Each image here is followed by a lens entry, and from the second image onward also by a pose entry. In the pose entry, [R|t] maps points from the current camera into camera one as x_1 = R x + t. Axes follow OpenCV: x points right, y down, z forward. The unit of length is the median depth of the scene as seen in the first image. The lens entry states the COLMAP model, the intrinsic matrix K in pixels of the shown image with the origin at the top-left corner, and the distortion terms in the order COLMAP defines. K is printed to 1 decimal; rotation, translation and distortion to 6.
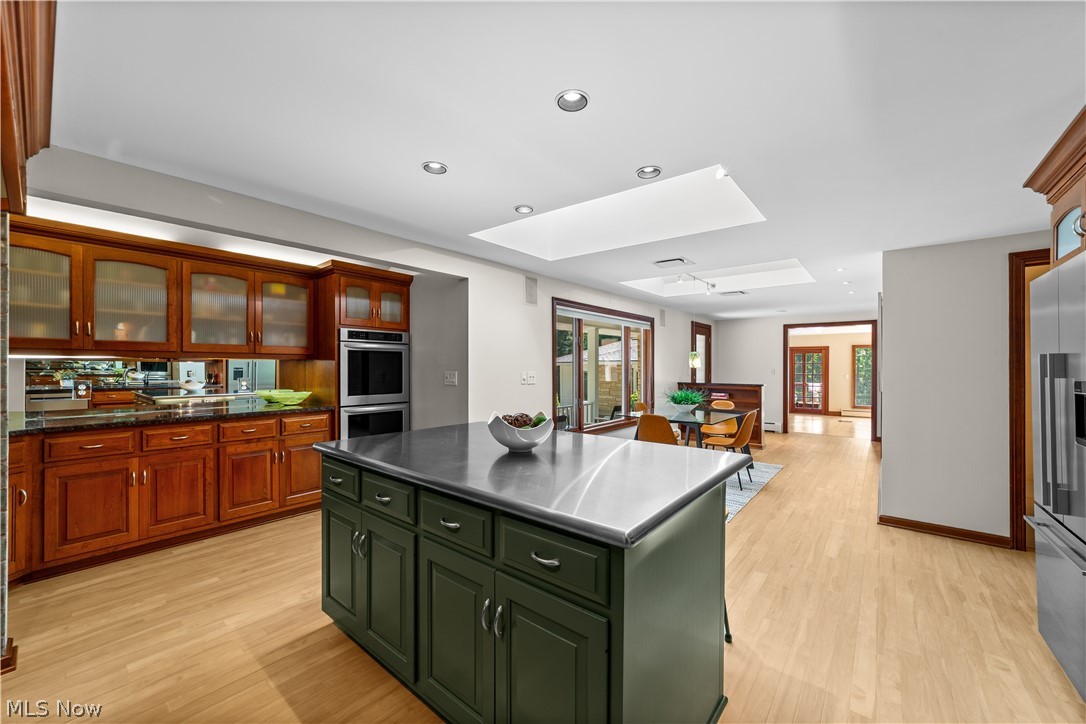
lens RADIAL K [[425.4, 0, 538.0], [0, 425.4, 366.1], [0, 0, 1]] dist [-0.010934, 0.005291]
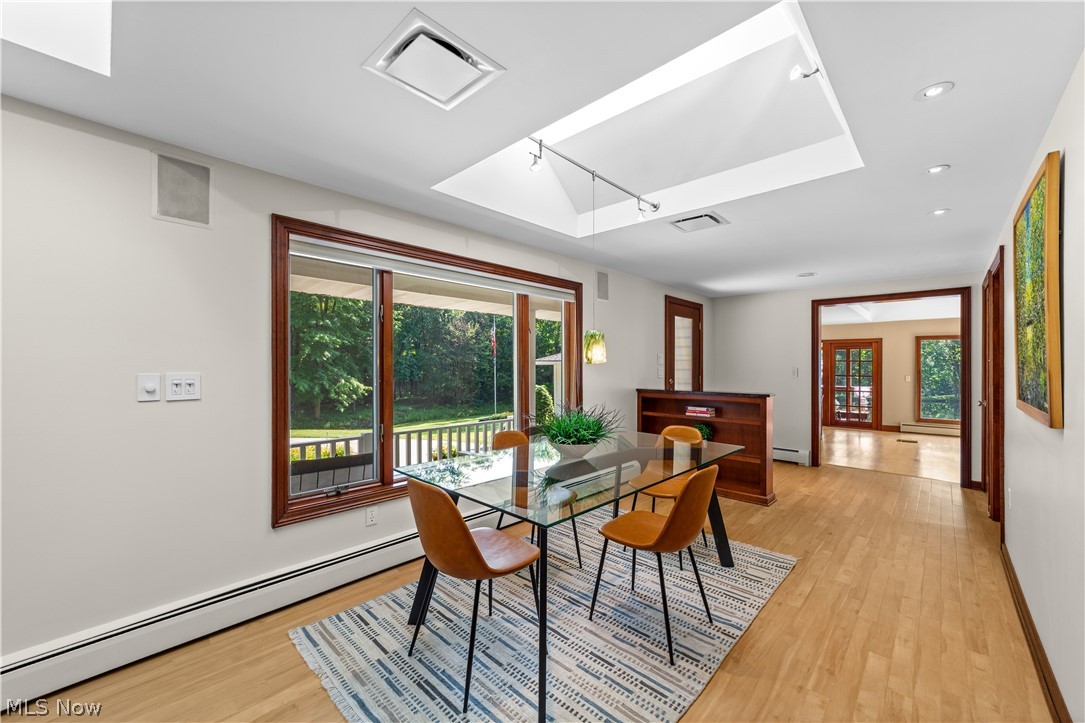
lens RADIAL K [[425.0, 0, 537.3], [0, 425.0, 365.7], [0, 0, 1]] dist [-0.010934, 0.005291]
pose [[0.997052, 0.000439, -0.076730, 0.315776], [-0.000434, 1.000000, 0.000083, 0.004552], [0.076730, -0.000050, 0.997052, 0.483409]]
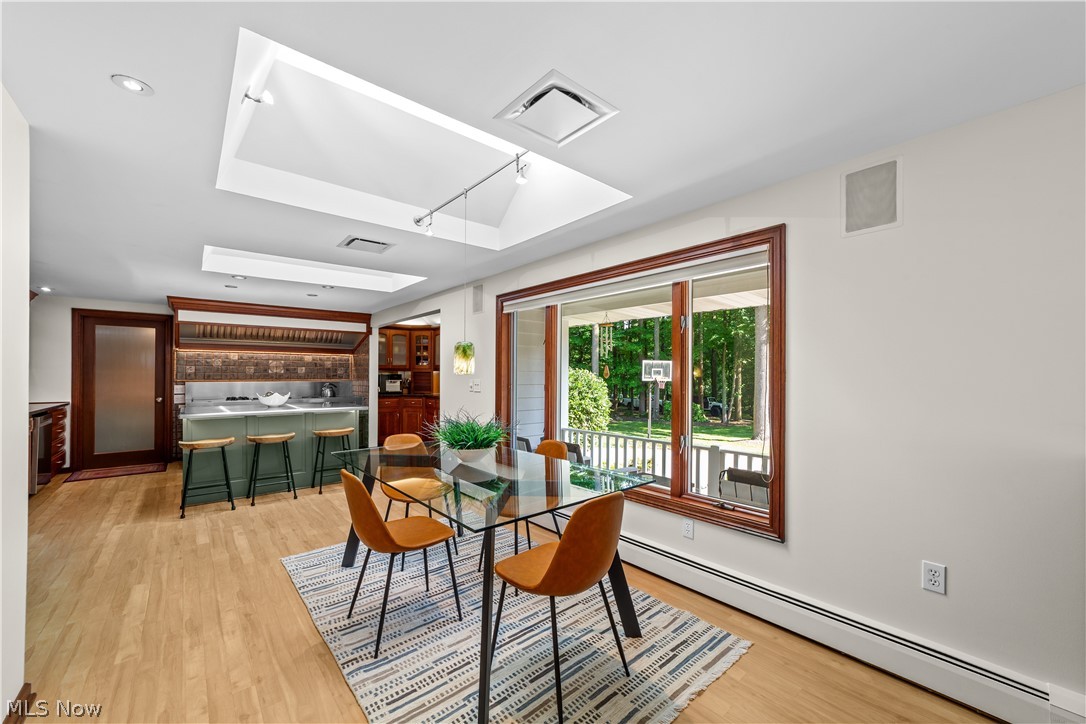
lens RADIAL K [[425.4, 0, 534.1], [0, 425.4, 373.4], [0, 0, 1]] dist [-0.010934, 0.005291]
pose [[-0.189384, -0.006661, -0.981880, 0.772843], [-0.003943, 0.999974, -0.006023, 0.003717], [0.981895, 0.002731, -0.189406, 1.084131]]
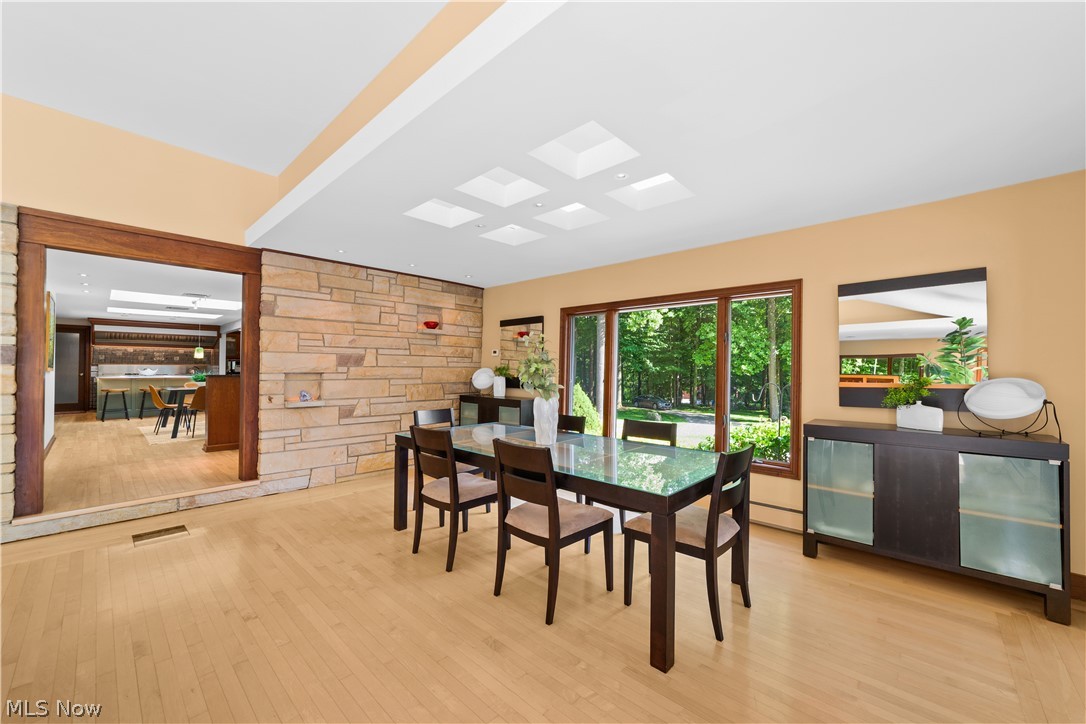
lens RADIAL K [[425.4, 0, 530.4], [0, 425.4, 366.4], [0, 0, 1]] dist [-0.010934, 0.005291]
pose [[-0.080581, -0.009652, -0.996701, 1.641617], [-0.008108, 0.999926, -0.009028, 0.034895], [0.996715, 0.007353, -0.080653, 2.121185]]
